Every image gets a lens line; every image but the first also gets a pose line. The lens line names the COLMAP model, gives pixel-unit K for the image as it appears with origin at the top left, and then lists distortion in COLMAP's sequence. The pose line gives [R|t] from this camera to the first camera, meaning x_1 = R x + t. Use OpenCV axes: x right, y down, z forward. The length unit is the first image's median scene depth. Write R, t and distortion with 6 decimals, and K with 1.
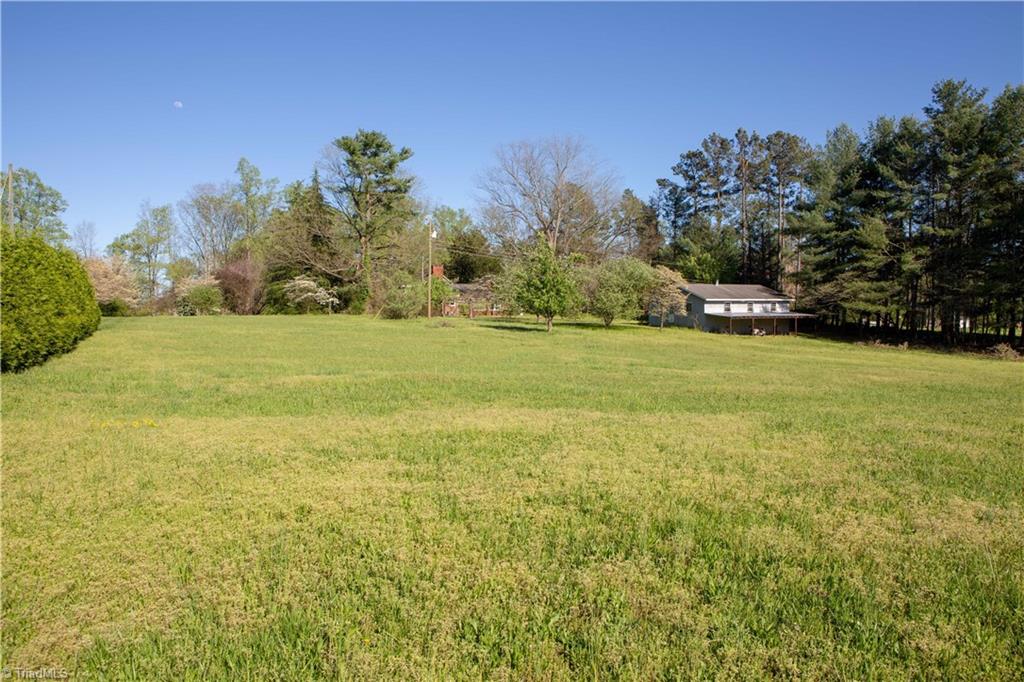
lens RADIAL K [[755.6, 0, 512.7], [0, 755.6, 342.6], [0, 0, 1]] dist [-0.067852, 0.004235]
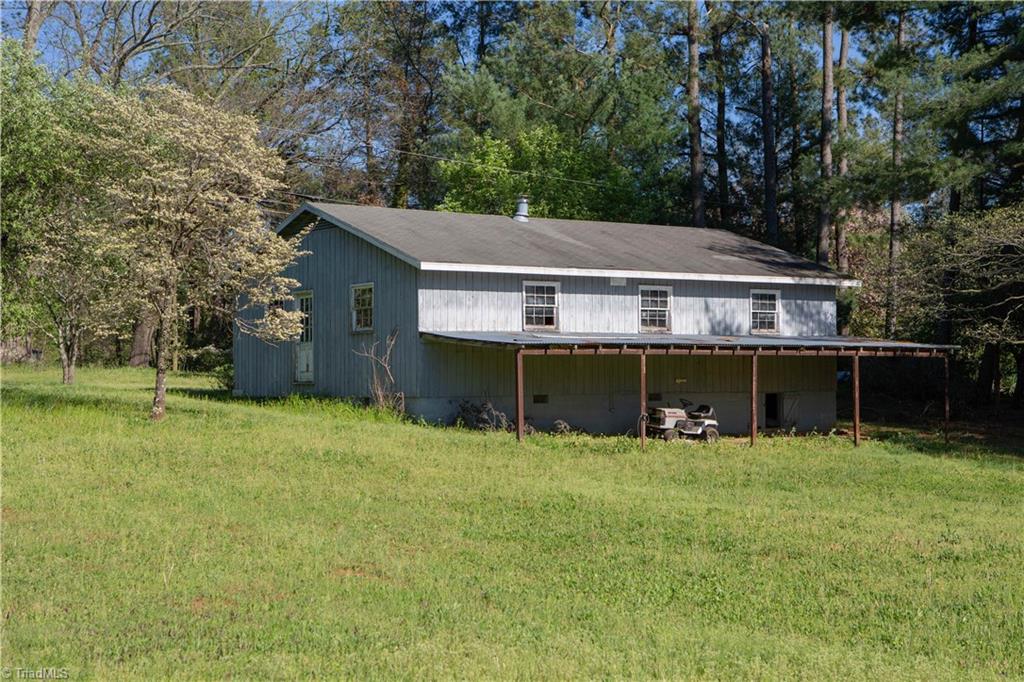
lens RADIAL K [[1607.3, 0, 511.5], [0, 1607.3, 340.4], [0, 0, 1]] dist [0.025968, 0.000000]
pose [[0.994828, 0.002829, 0.101531, 0.230826], [0.004535, 0.997378, -0.072224, -0.004339], [-0.101469, 0.072311, 0.992207, 0.545001]]
